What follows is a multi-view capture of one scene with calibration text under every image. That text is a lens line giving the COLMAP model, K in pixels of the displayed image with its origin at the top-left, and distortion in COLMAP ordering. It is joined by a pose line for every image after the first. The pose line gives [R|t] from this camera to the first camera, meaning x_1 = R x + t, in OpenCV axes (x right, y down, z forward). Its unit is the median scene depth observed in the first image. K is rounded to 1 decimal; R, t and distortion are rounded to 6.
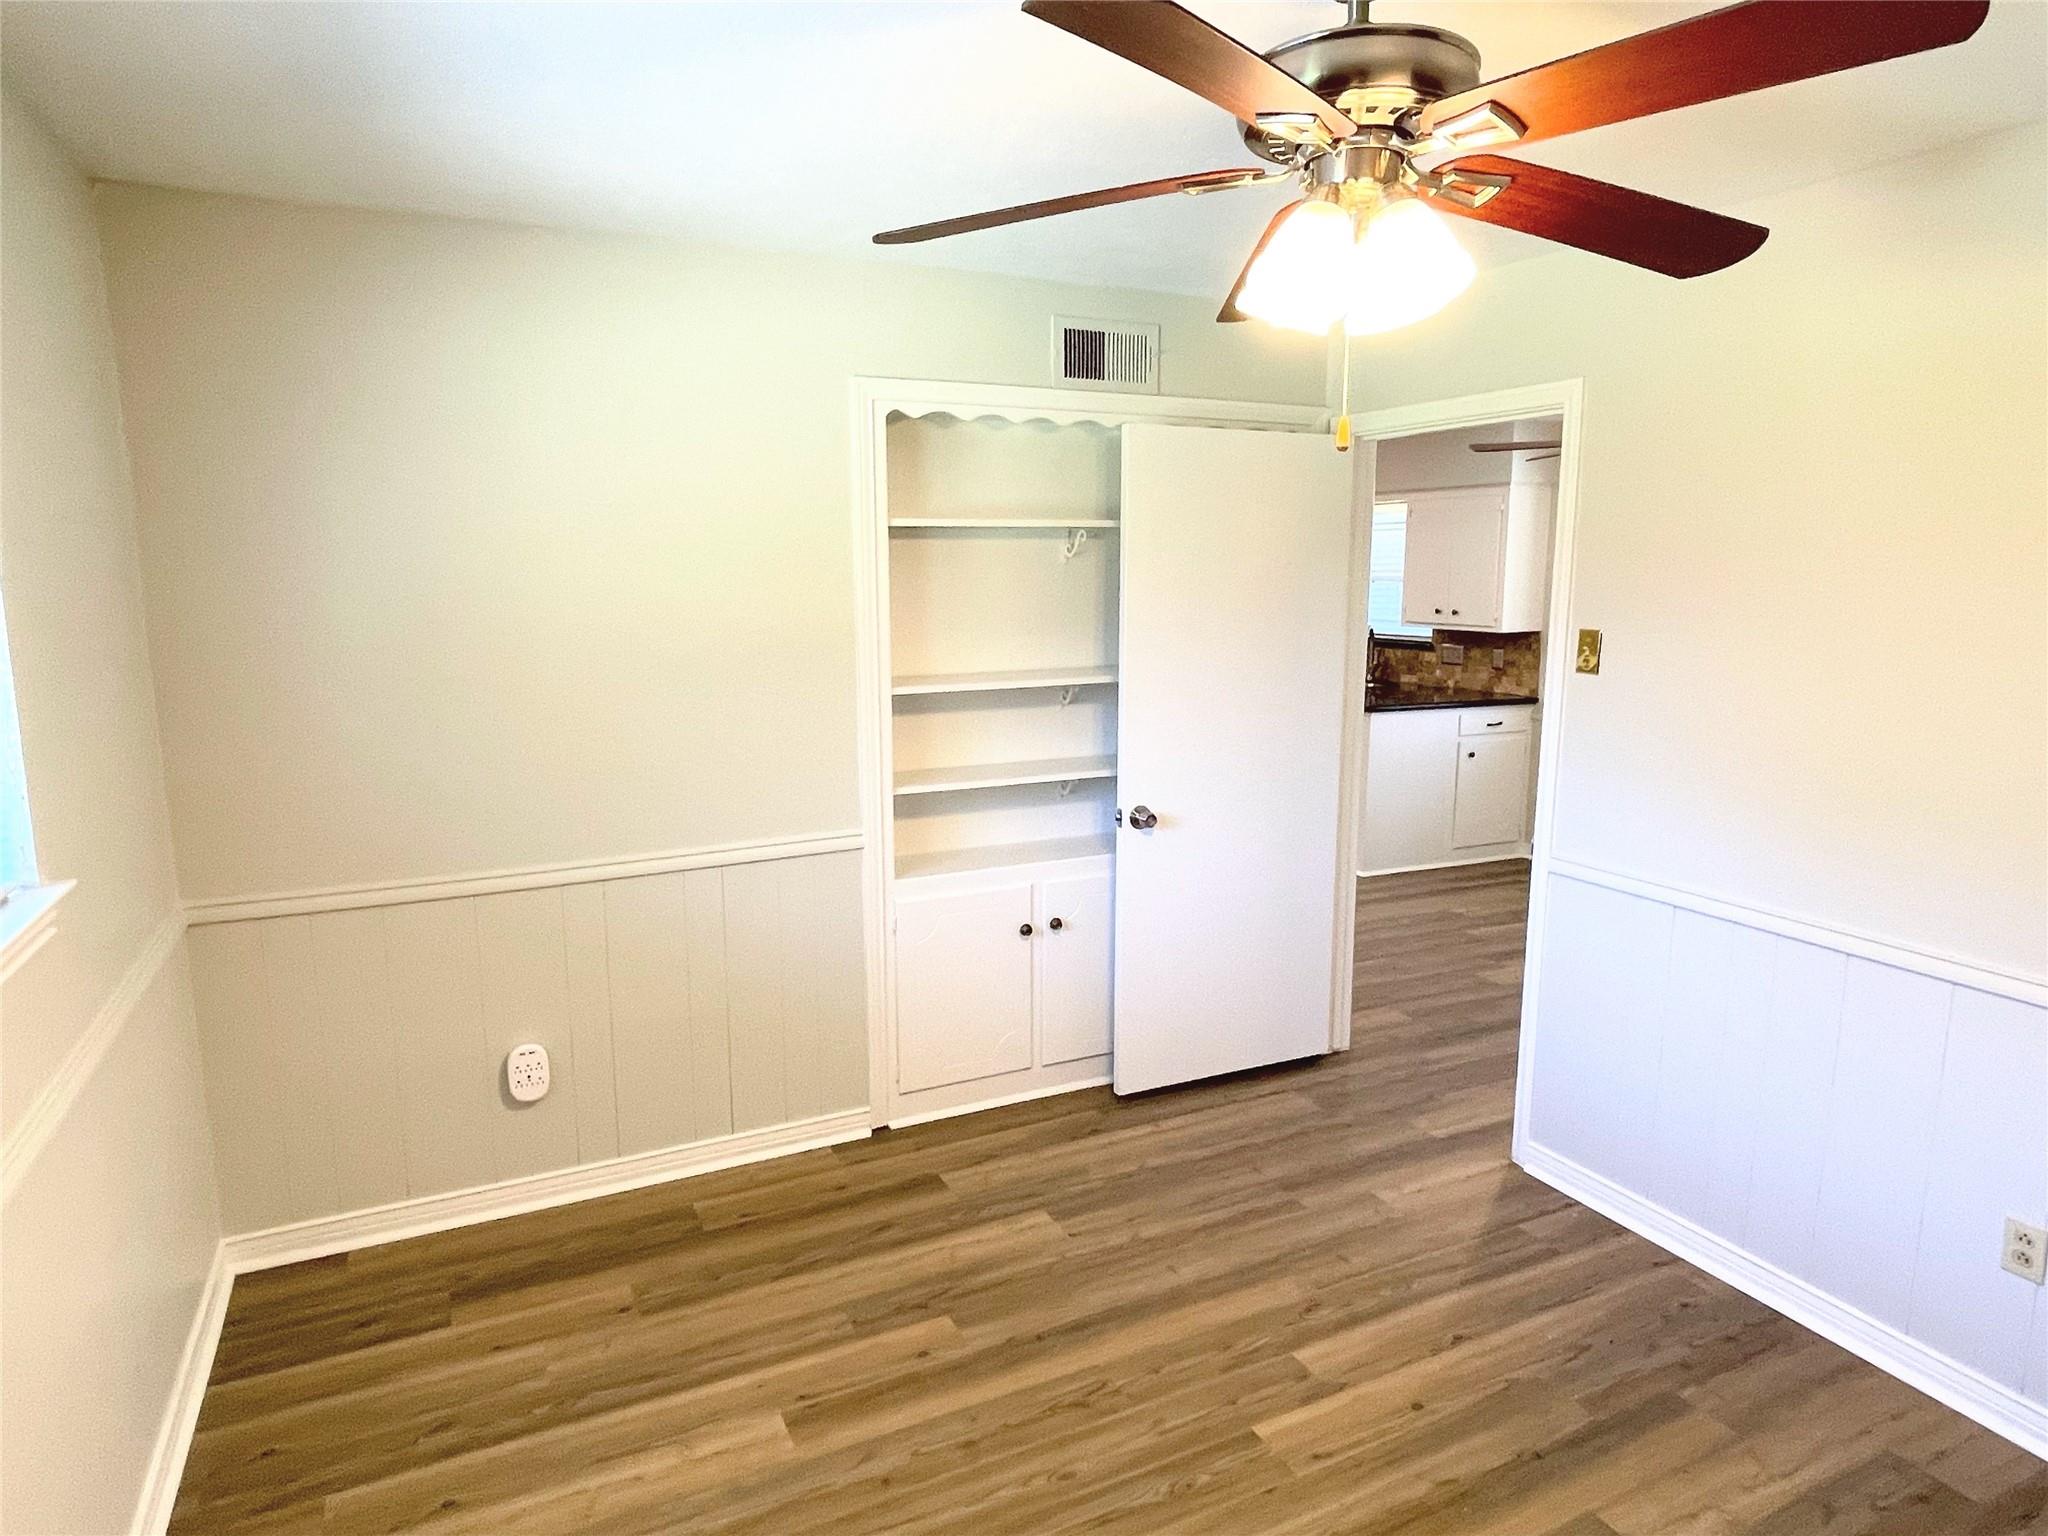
lens RADIAL K [[1214.8, 0, 1024.0], [0, 1214.8, 768.0], [0, 0, 1]] dist [-0.006788, -0.003103]
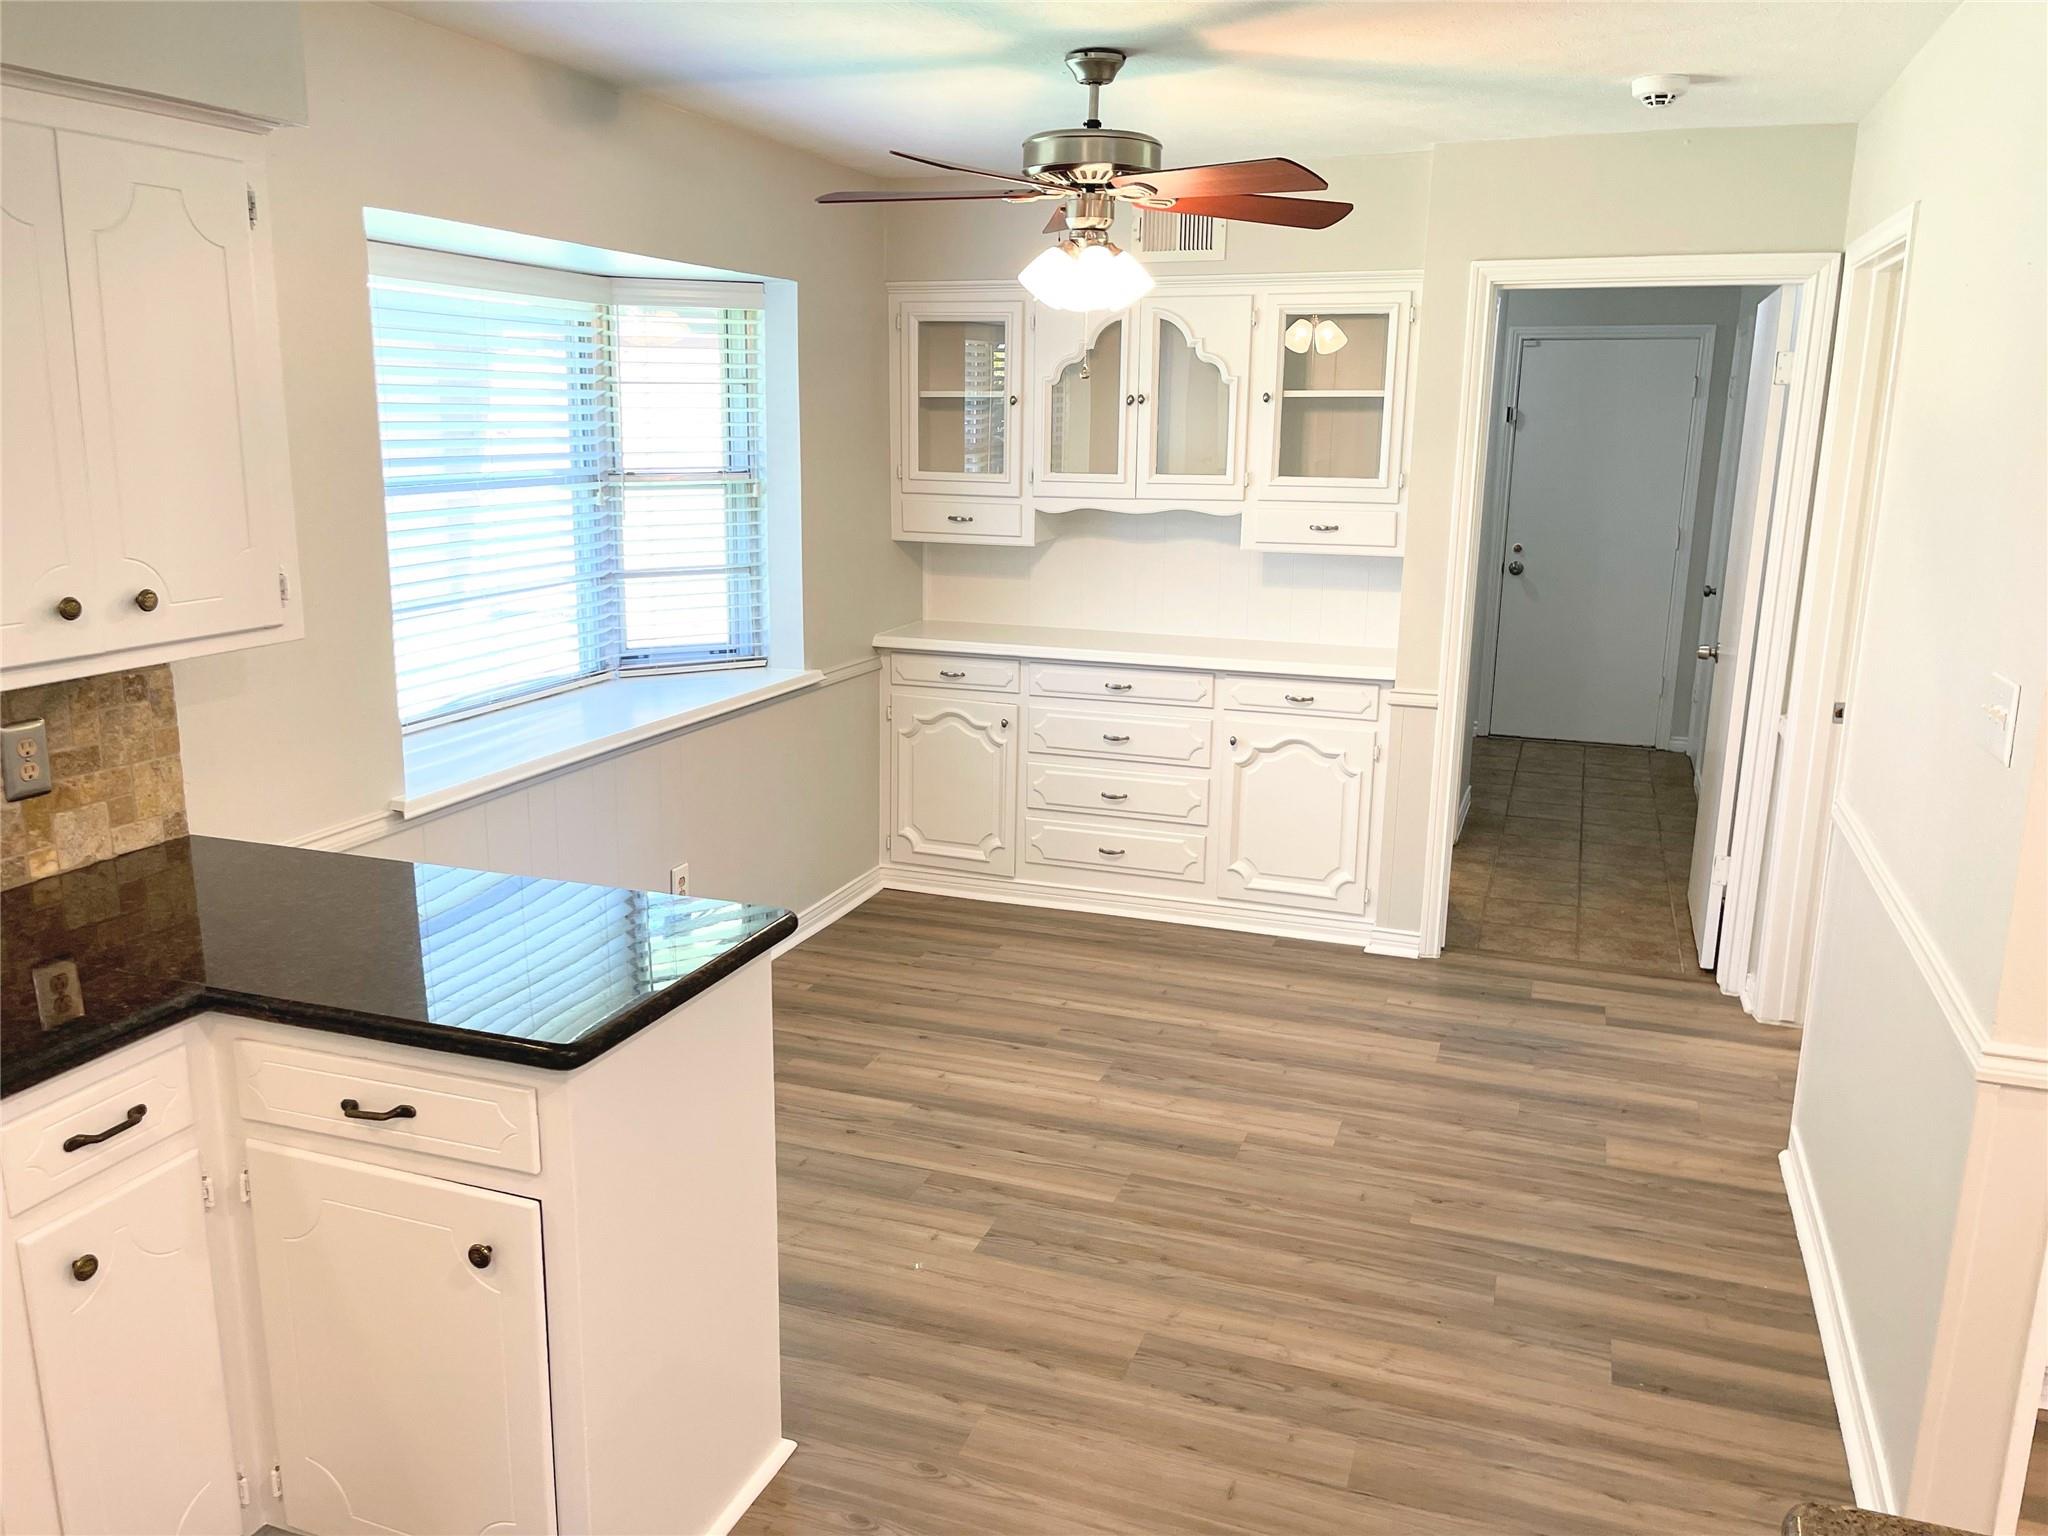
lens RADIAL K [[1550.4, 0, 1024.0], [0, 1550.4, 768.0], [0, 0, 1]] dist [0.001214, -0.001729]
pose [[-0.687544, -0.173079, 0.705214, -0.007845], [0.109659, 0.935292, 0.336458, -0.176536], [-0.717814, 0.308663, -0.624075, 1.034055]]
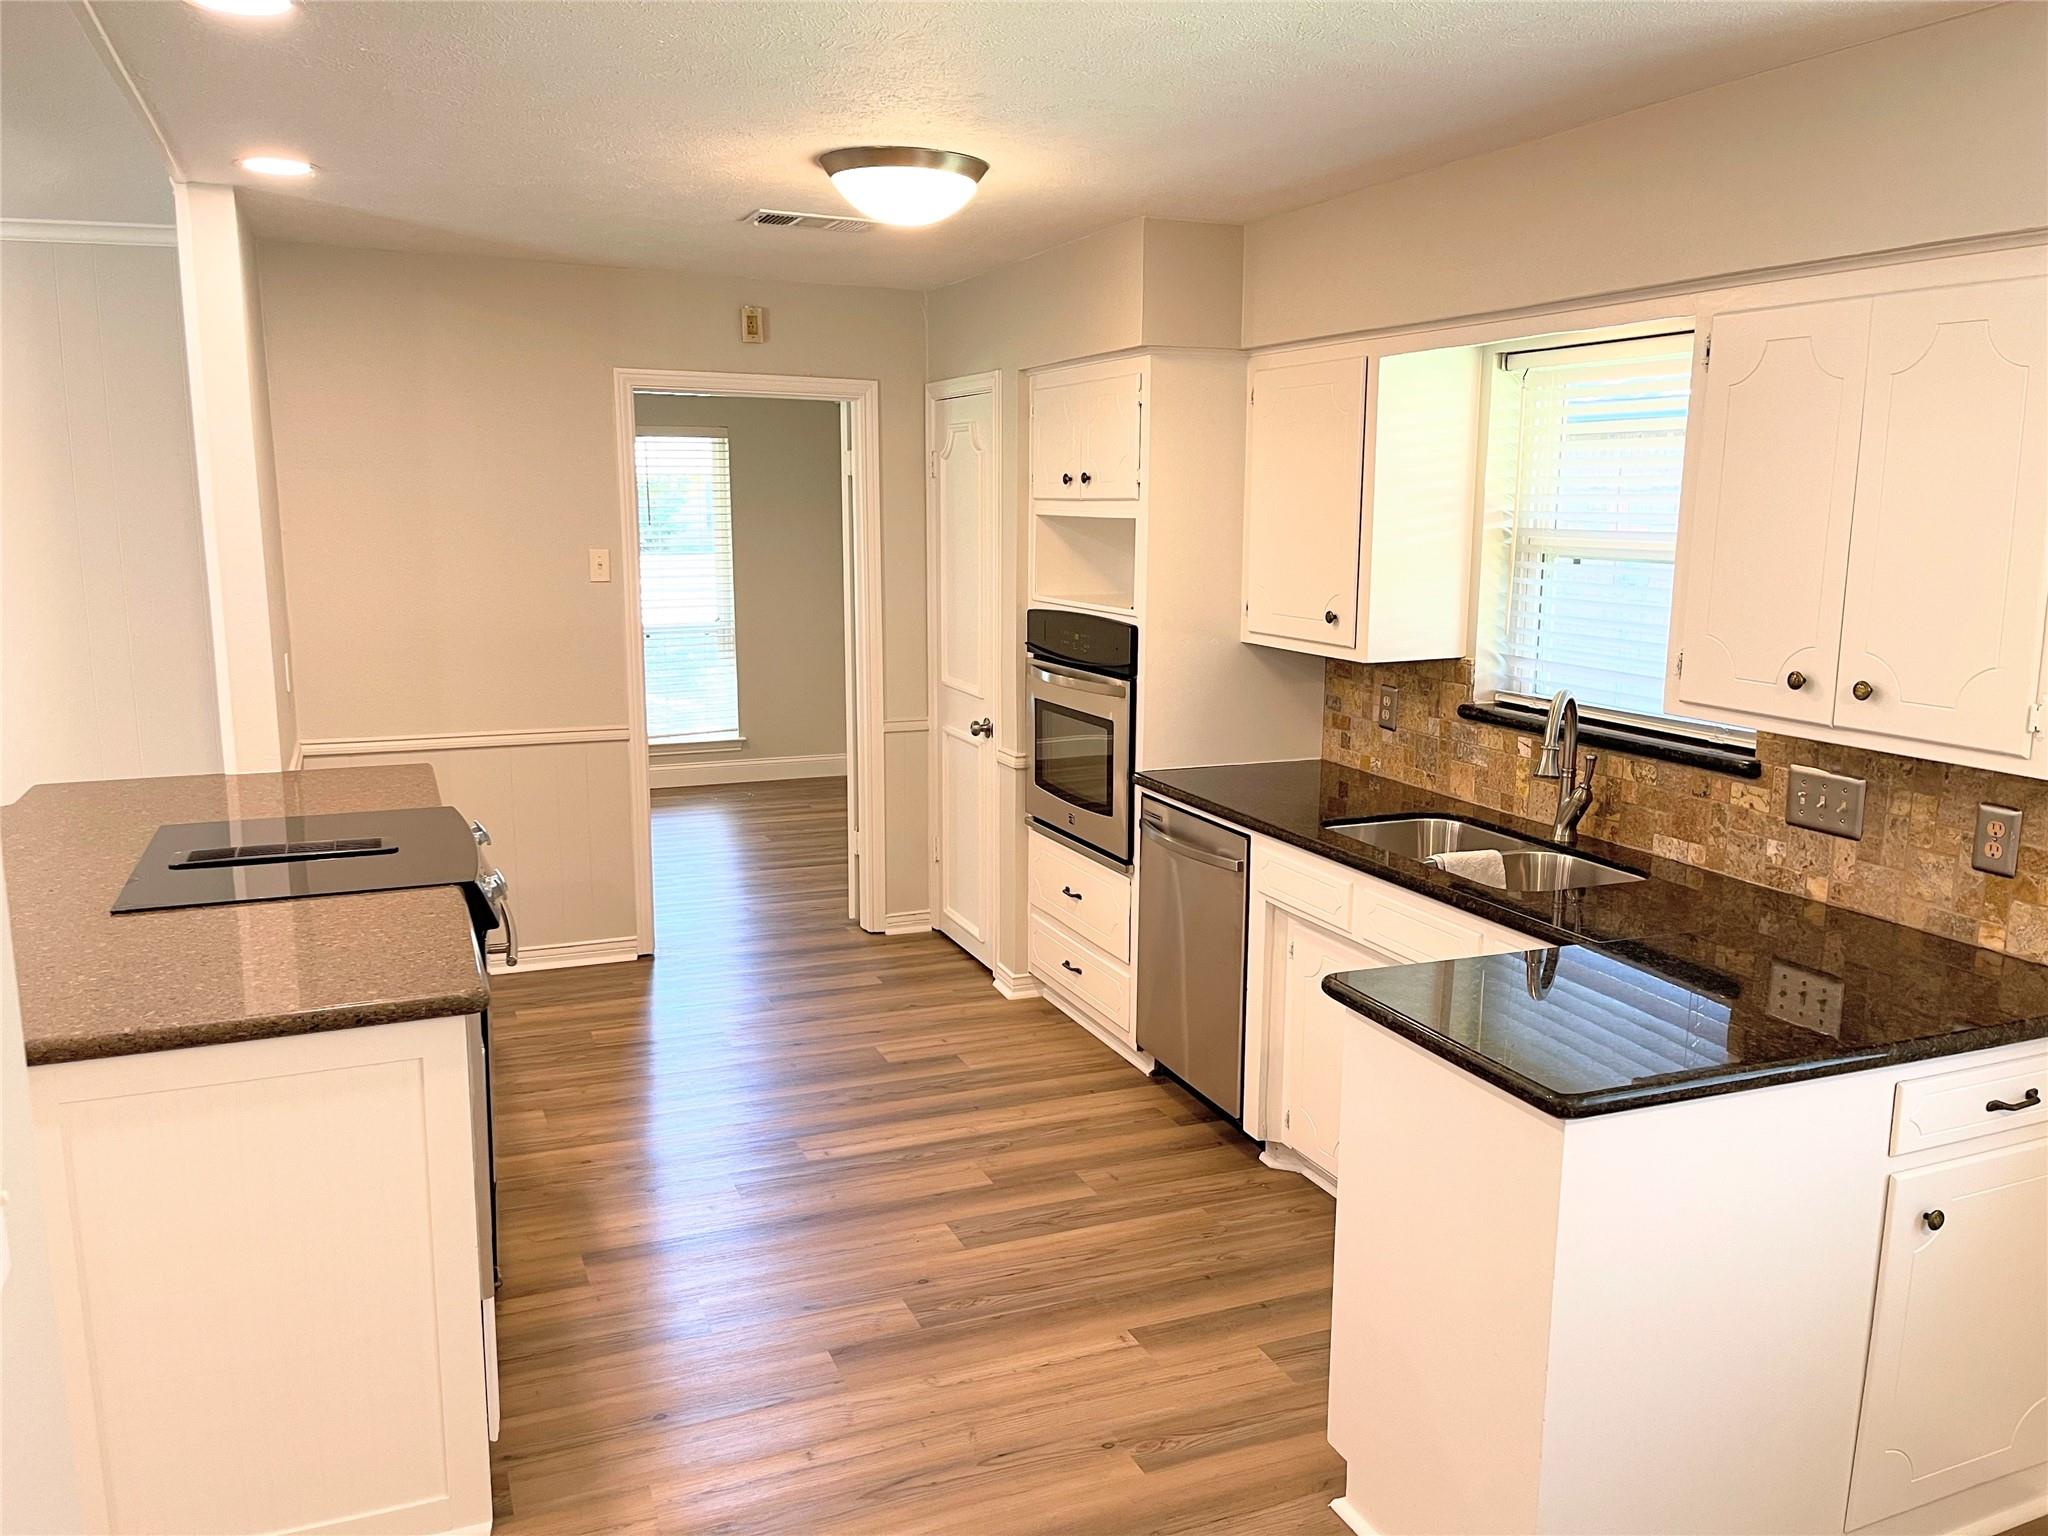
lens RADIAL K [[1550.4, 0, 1024.0], [0, 1550.4, 768.0], [0, 0, 1]] dist [0.001214, -0.001729]
pose [[0.998369, 0.014322, -0.055270, 0.167458], [-0.013701, 0.999839, 0.011611, -0.106476], [0.055428, -0.010835, 0.998404, 0.591271]]
